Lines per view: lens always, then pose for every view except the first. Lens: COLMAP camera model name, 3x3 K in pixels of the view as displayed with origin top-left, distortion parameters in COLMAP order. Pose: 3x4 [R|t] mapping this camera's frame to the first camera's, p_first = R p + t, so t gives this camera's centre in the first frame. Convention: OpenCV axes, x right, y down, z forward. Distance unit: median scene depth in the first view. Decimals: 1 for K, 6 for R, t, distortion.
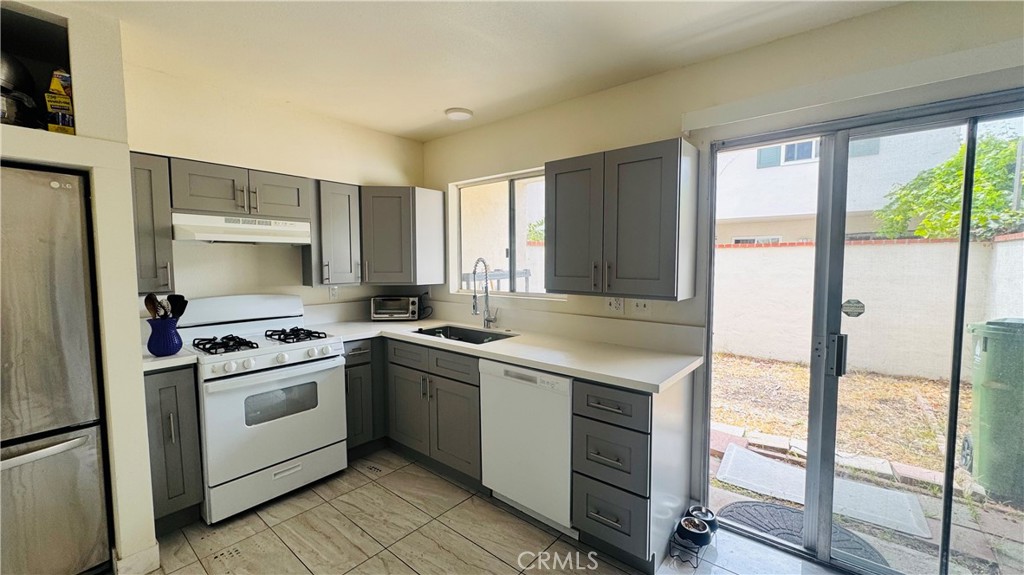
lens RADIAL K [[406.9, 0, 509.7], [0, 406.9, 287.8], [0, 0, 1]] dist [-0.002922, 0.000522]
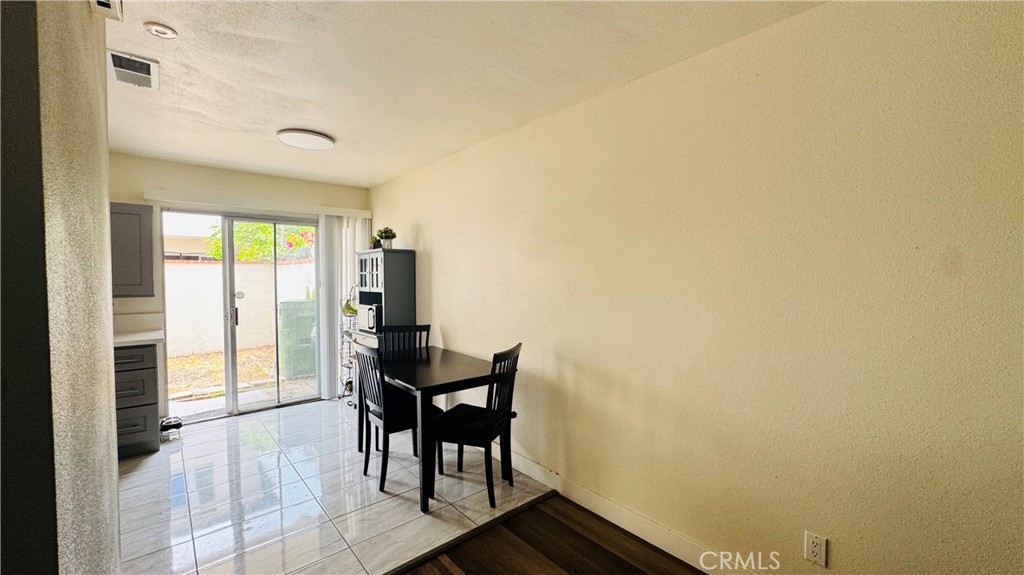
lens RADIAL K [[406.9, 0, 509.7], [0, 406.9, 287.8], [0, 0, 1]] dist [-0.002922, 0.000522]
pose [[0.162513, -0.025012, 0.986389, -0.887321], [0.064234, 0.997826, 0.014720, 0.056790], [-0.984613, 0.060967, 0.163766, -0.662240]]
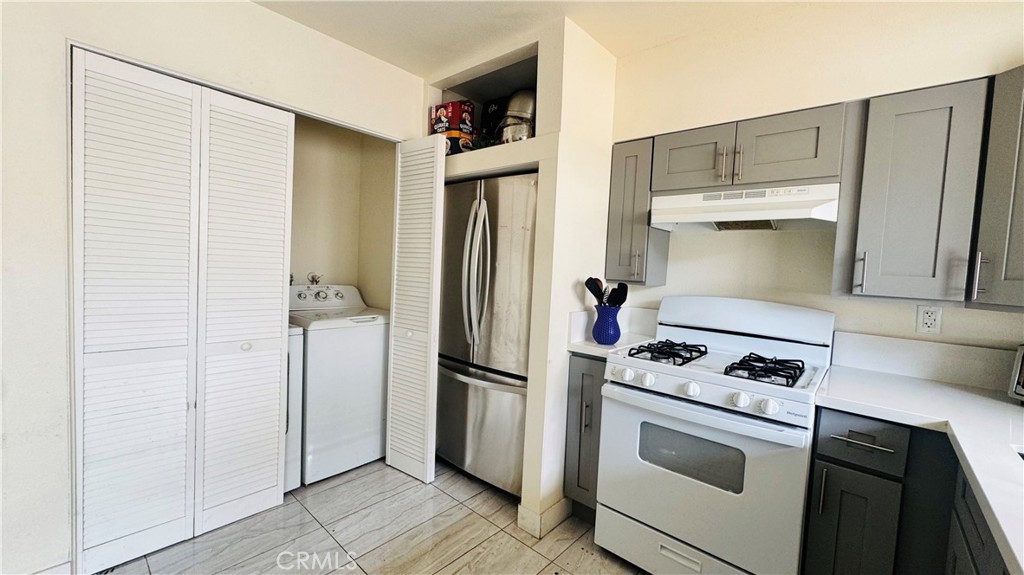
lens RADIAL K [[406.9, 0, 509.7], [0, 406.9, 287.8], [0, 0, 1]] dist [-0.002922, 0.000522]
pose [[-0.026917, 0.057732, -0.997969, 0.102448], [-0.112630, 0.991799, 0.060413, 0.000646], [0.993272, 0.114028, -0.020194, 0.663151]]
